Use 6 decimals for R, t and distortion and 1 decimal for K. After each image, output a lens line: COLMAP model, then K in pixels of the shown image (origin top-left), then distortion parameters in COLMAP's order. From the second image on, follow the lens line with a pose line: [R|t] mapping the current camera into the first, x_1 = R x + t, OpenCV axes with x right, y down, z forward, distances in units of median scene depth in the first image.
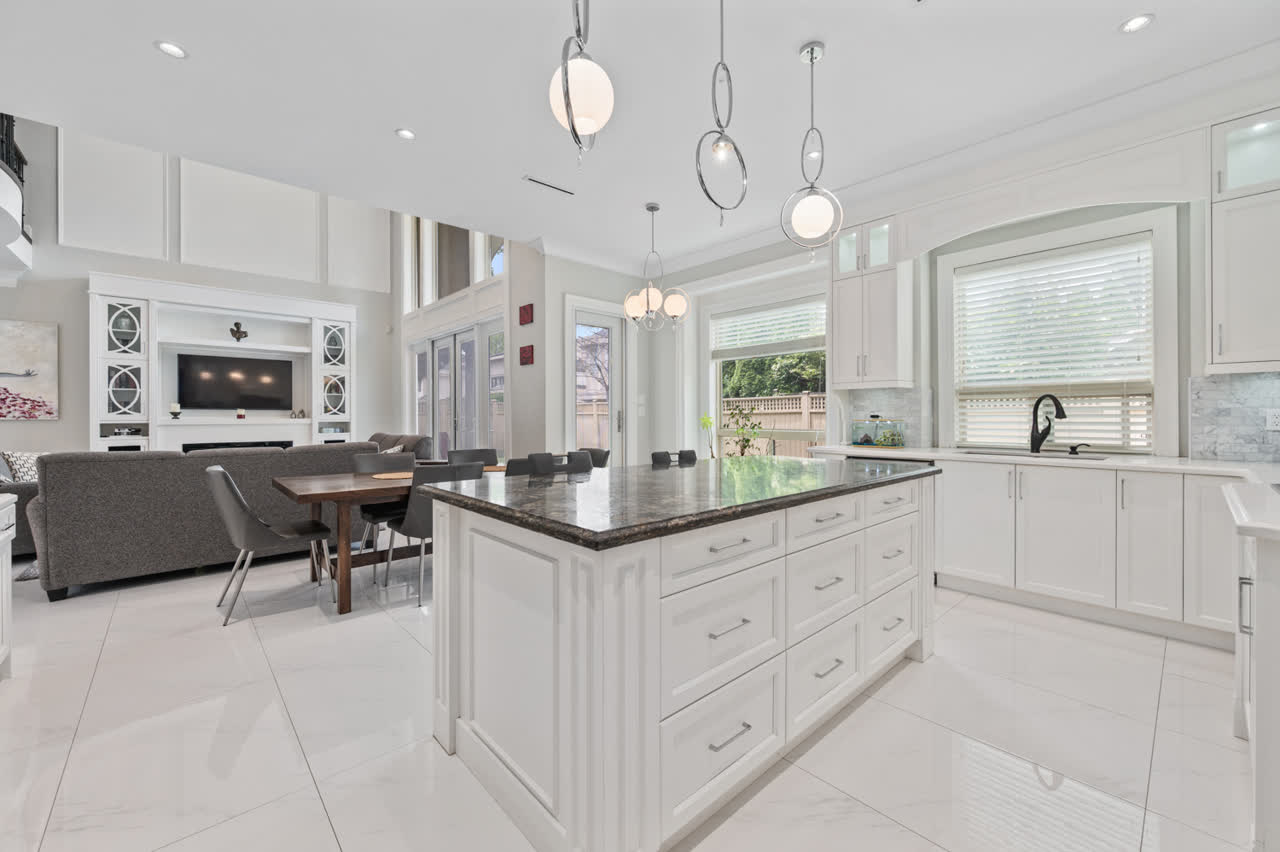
lens RADIAL K [[509.1, 0, 636.8], [0, 509.1, 419.9], [0, 0, 1]] dist [-0.001736, -0.000002]
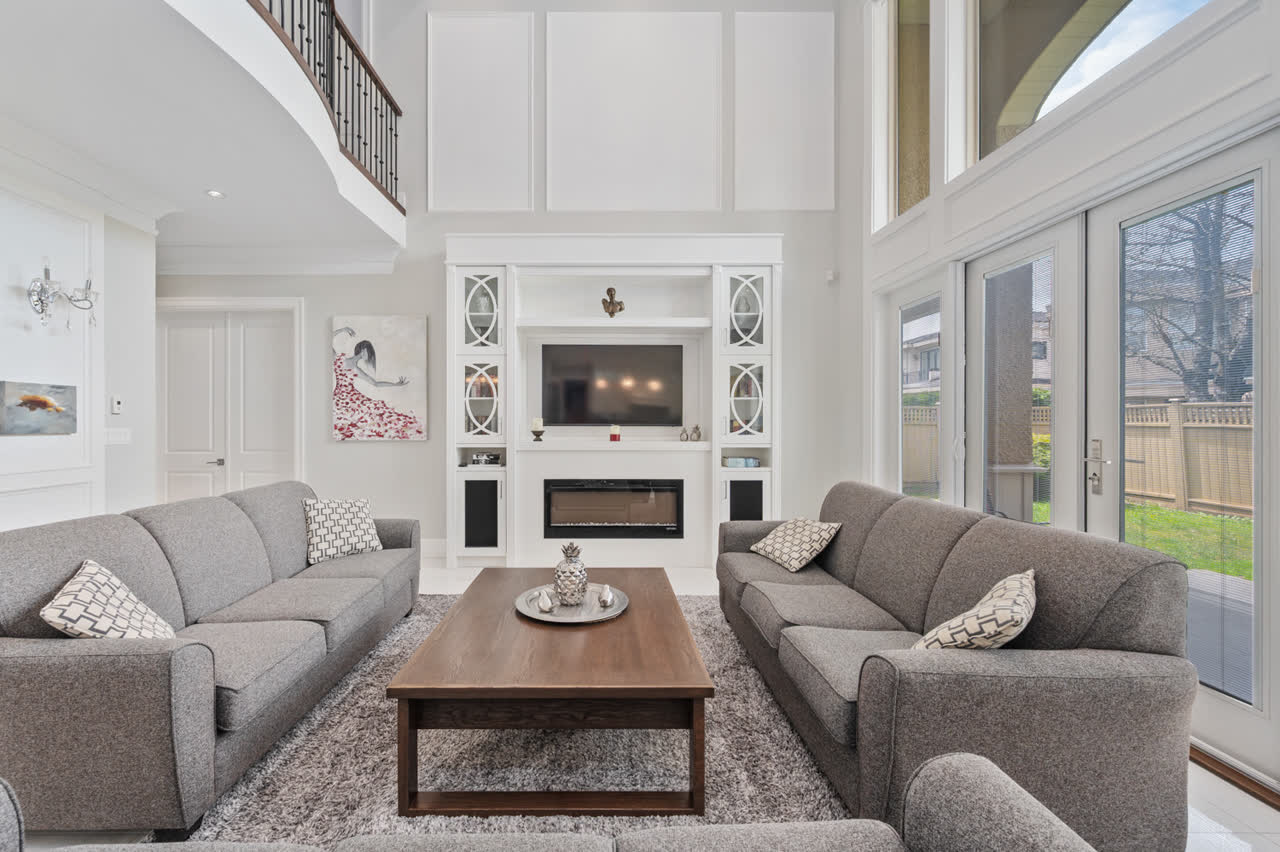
lens RADIAL K [[509.1, 0, 639.6], [0, 509.1, 425.9], [0, 0, 1]] dist [-0.001736, -0.000002]
pose [[0.784556, 0.004676, -0.620040, -0.365234], [-0.004250, 0.999989, 0.002164, -0.022520], [0.620043, 0.000937, 0.784567, 0.527091]]
